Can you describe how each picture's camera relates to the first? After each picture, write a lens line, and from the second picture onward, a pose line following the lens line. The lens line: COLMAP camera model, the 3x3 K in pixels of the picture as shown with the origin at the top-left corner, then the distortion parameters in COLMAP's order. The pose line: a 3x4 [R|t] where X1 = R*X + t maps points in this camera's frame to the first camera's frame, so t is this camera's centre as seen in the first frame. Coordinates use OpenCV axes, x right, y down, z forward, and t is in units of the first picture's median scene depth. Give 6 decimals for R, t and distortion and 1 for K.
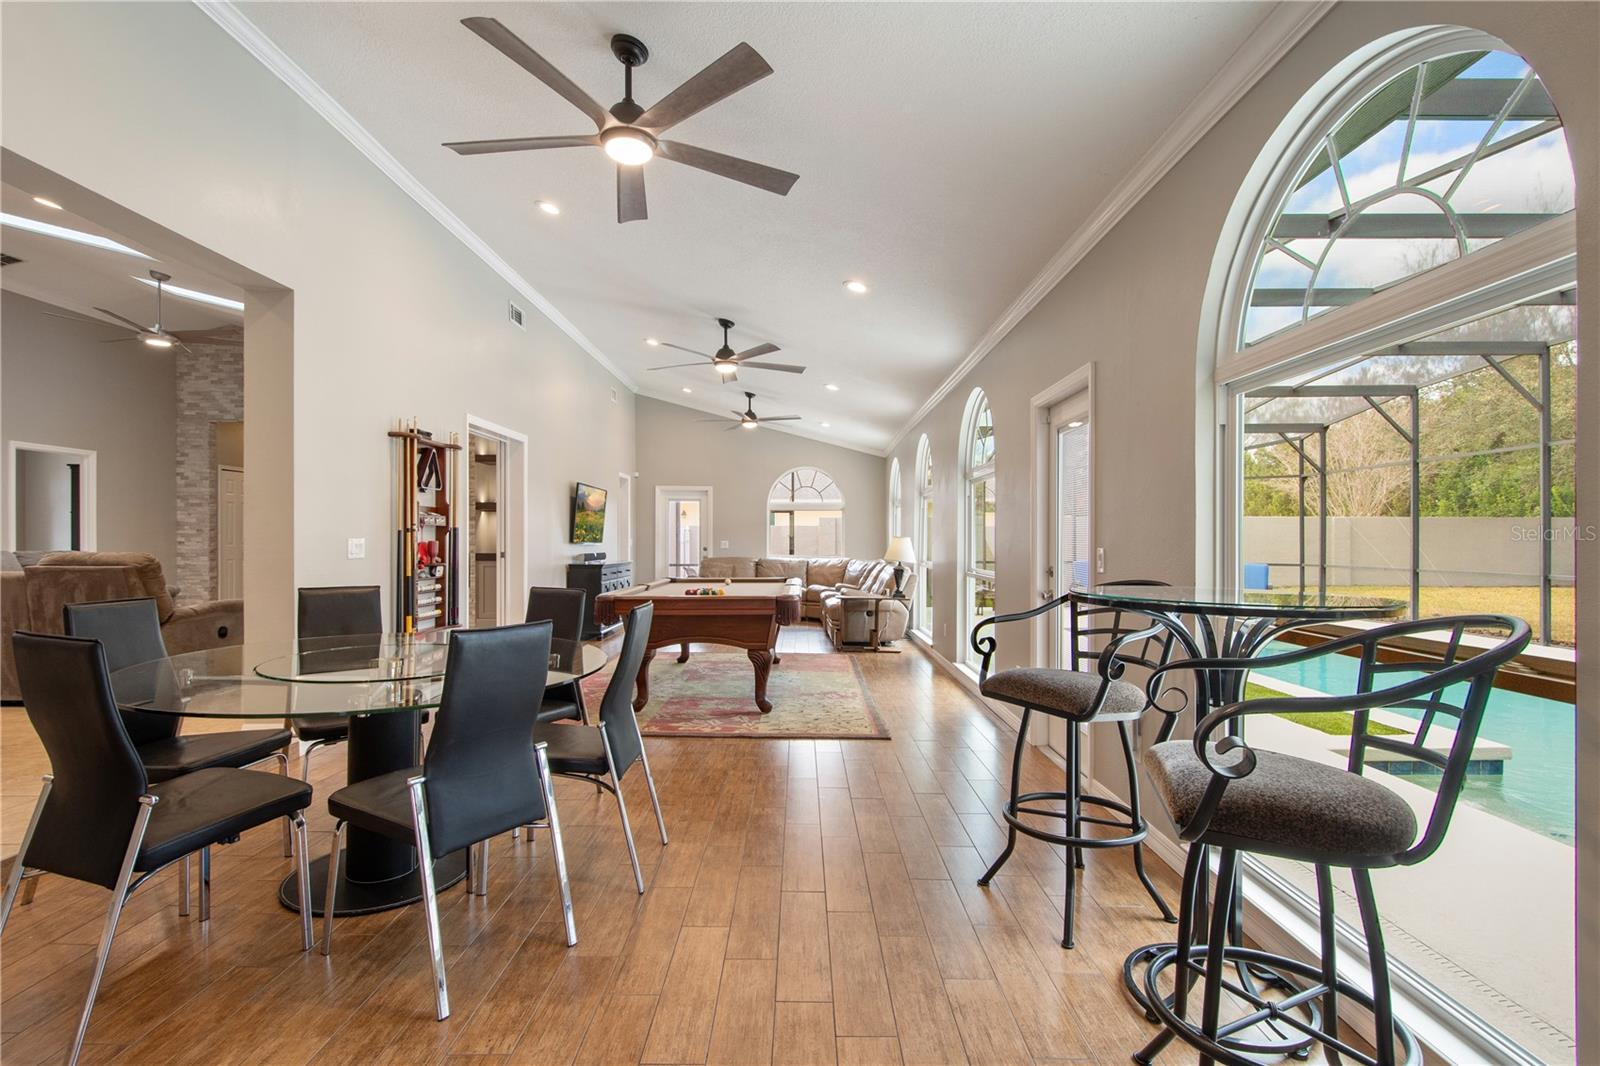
lens RADIAL K [[740.8, 0, 803.6], [0, 740.8, 541.7], [0, 0, 1]] dist [0.017380, -0.012324]
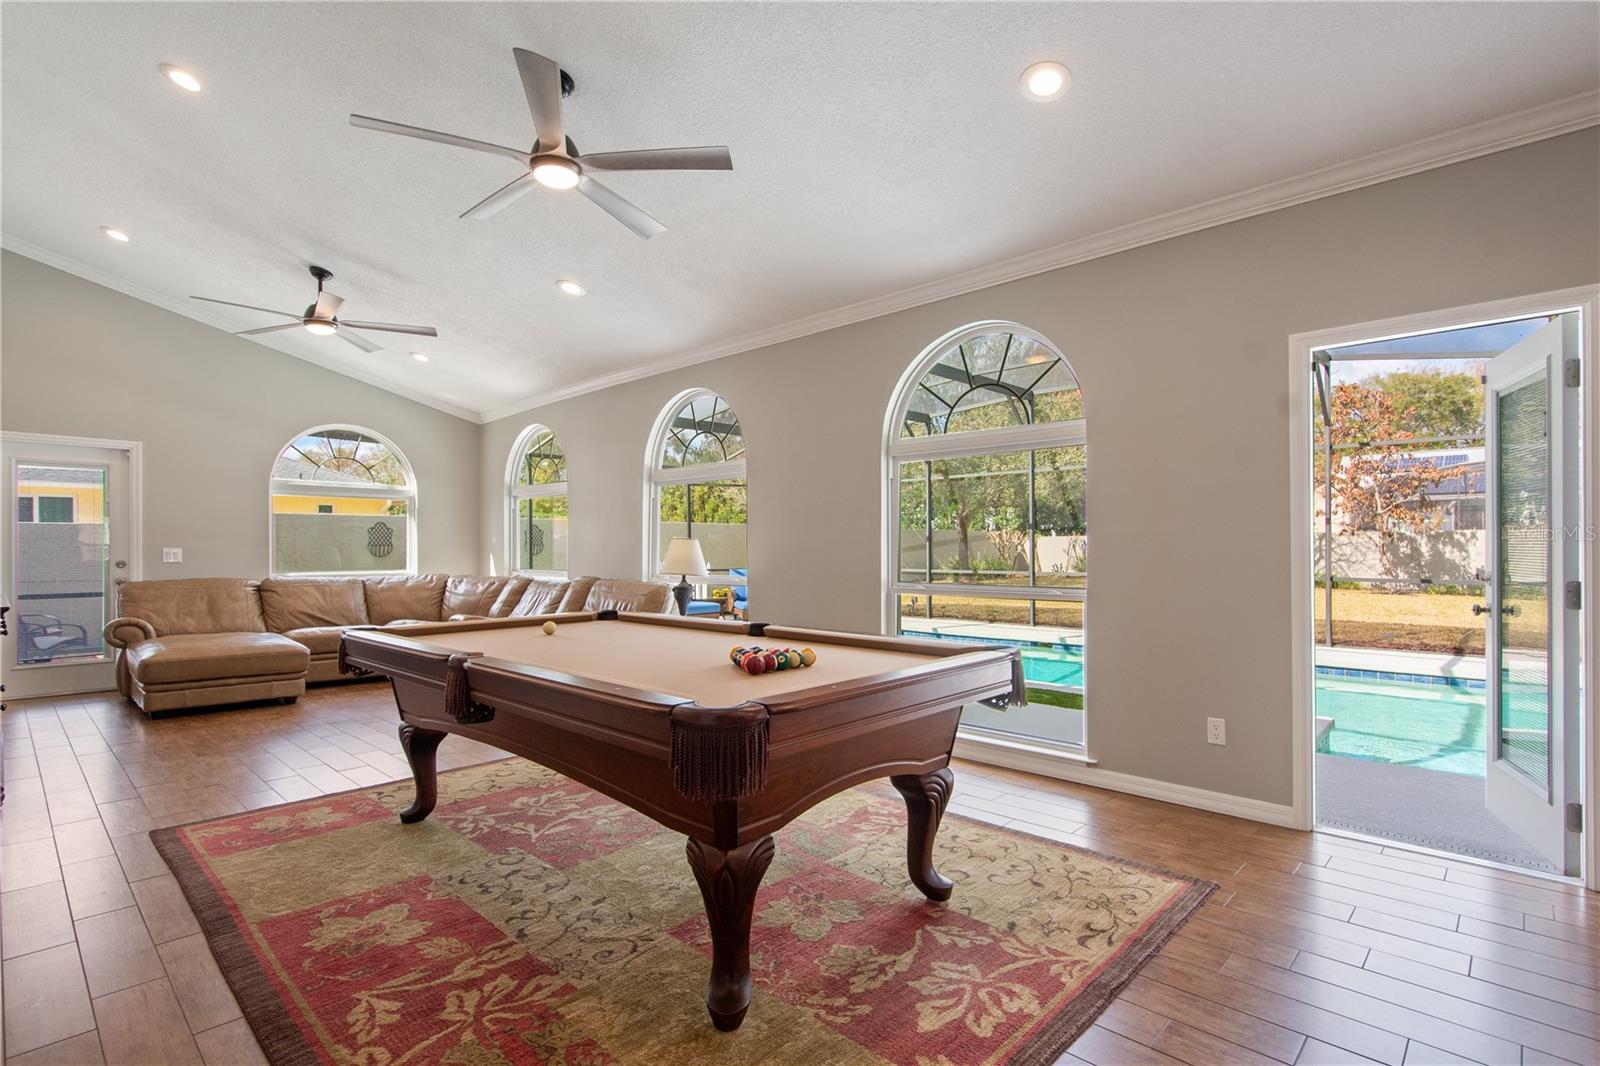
lens RADIAL K [[757.9, 0, 806.1], [0, 757.9, 548.4], [0, 0, 1]] dist [0.003250, 0.000447]
pose [[0.685795, -0.002941, 0.727789, -0.354489], [0.004229, 0.999991, 0.000055, 0.001983], [-0.727782, 0.003040, 0.685802, 0.551615]]
